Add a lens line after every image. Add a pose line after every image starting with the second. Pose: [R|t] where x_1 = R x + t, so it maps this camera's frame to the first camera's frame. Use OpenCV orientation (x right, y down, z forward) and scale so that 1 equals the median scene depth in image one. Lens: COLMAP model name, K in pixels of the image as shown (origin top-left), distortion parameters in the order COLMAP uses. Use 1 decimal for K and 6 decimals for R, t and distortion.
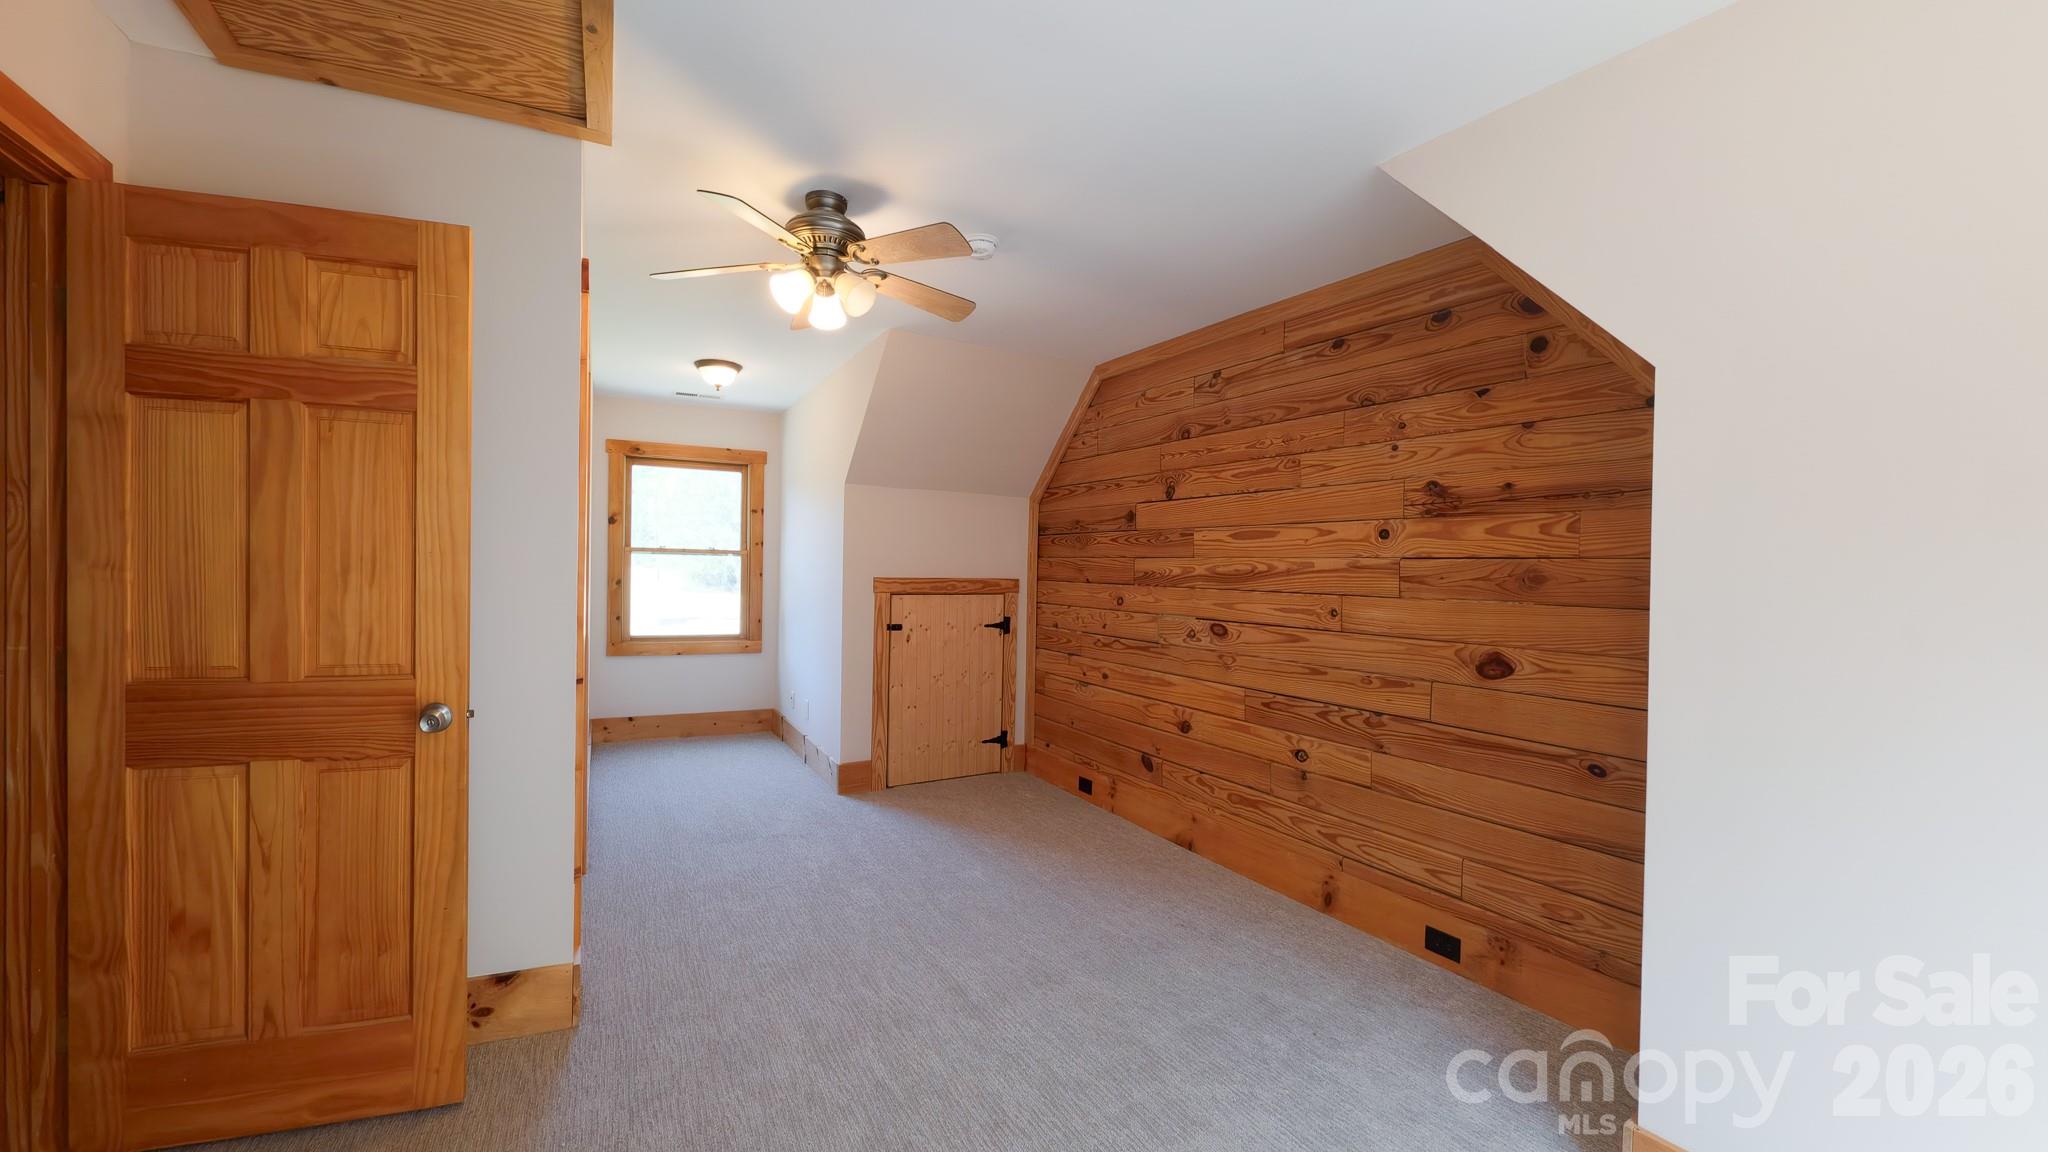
lens RADIAL K [[850.5, 0, 1024.0], [0, 850.5, 576.0], [0, 0, 1]] dist [-0.060463, 0.000006]
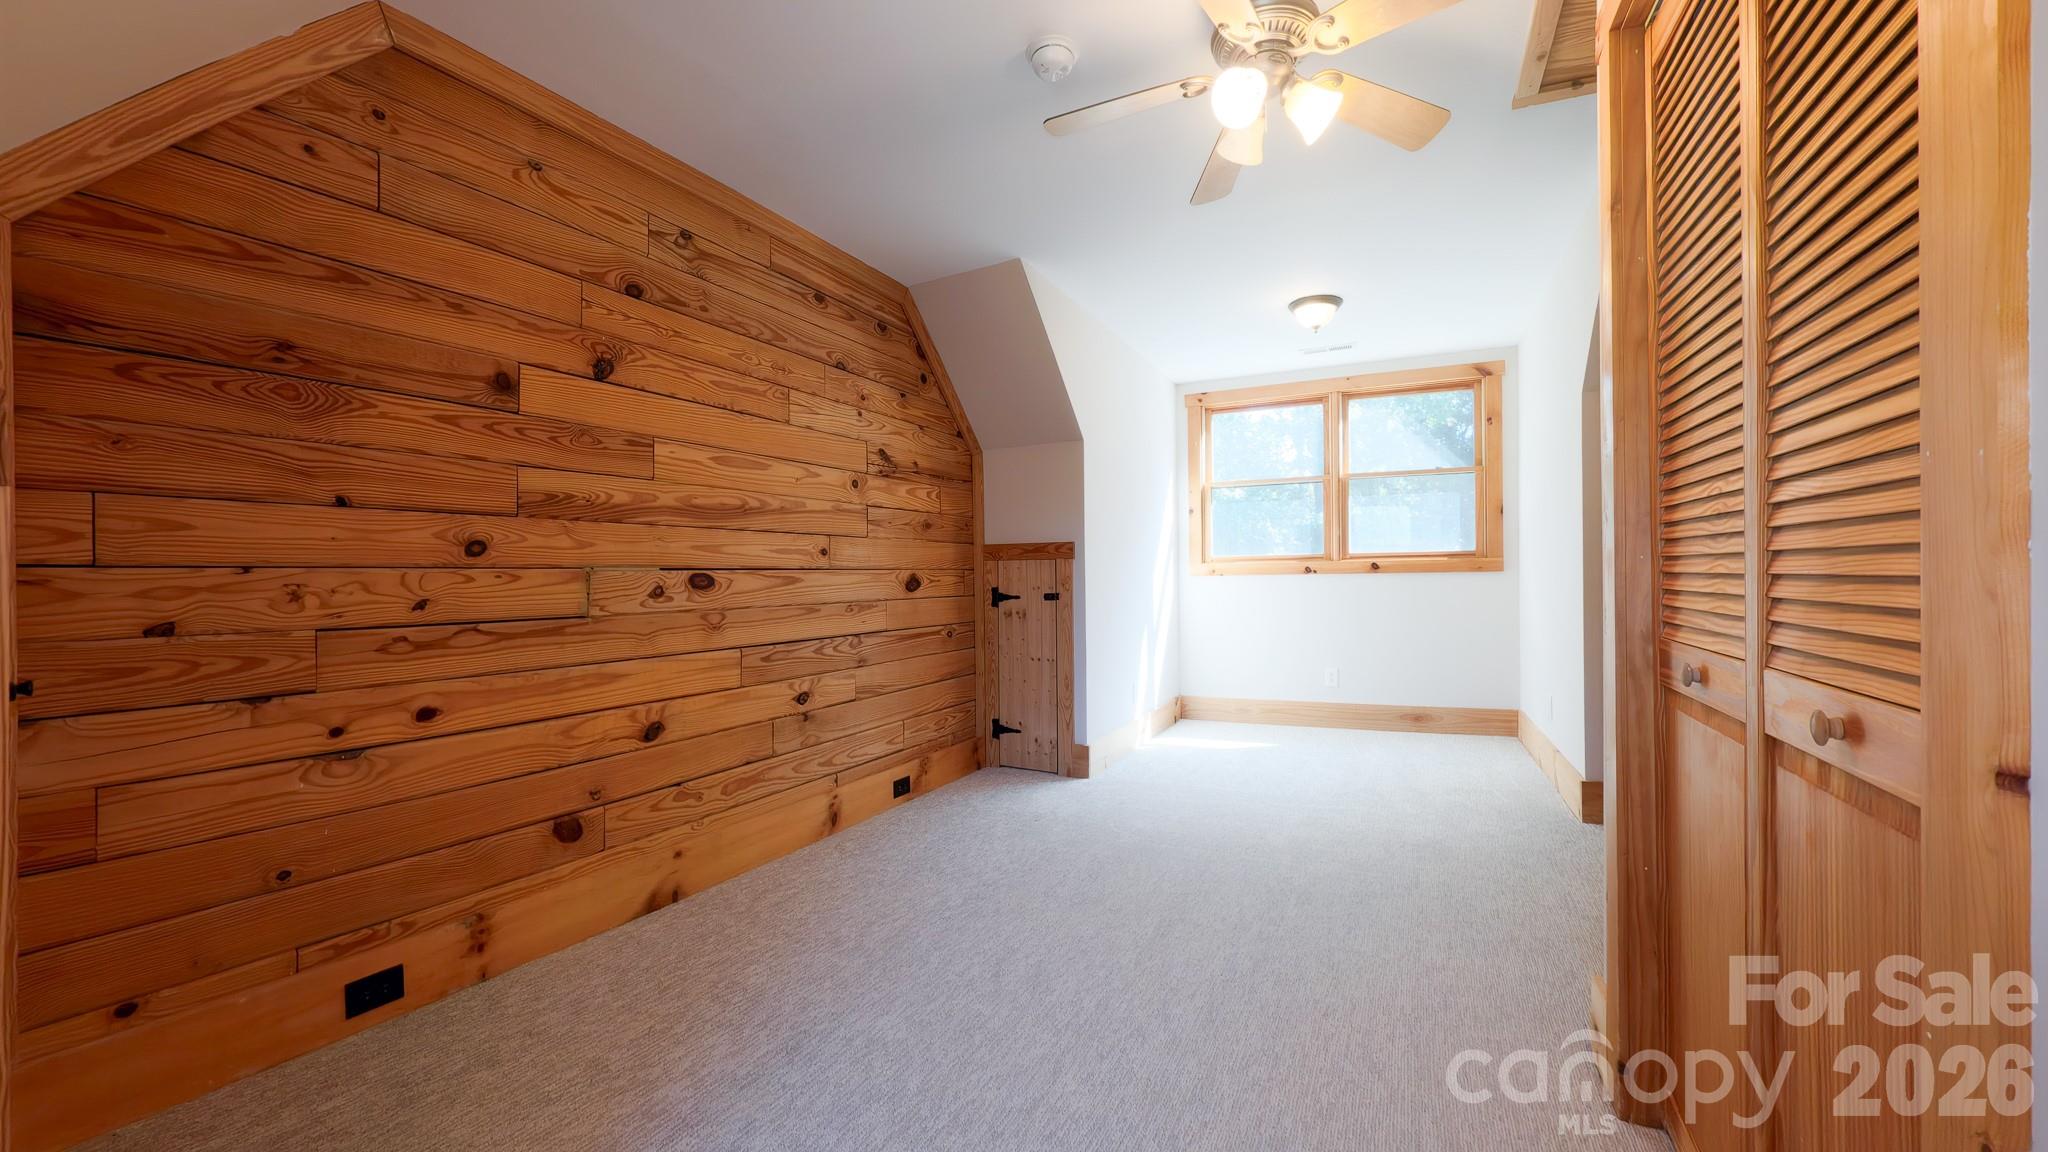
lens RADIAL K [[850.5, 0, 1024.0], [0, 850.5, 576.0], [0, 0, 1]] dist [-0.060463, 0.000006]
pose [[-0.597505, -0.019315, 0.801632, -0.562004], [0.001409, 0.999683, 0.025137, 0.041907], [-0.801864, 0.016149, -0.597289, 1.263615]]
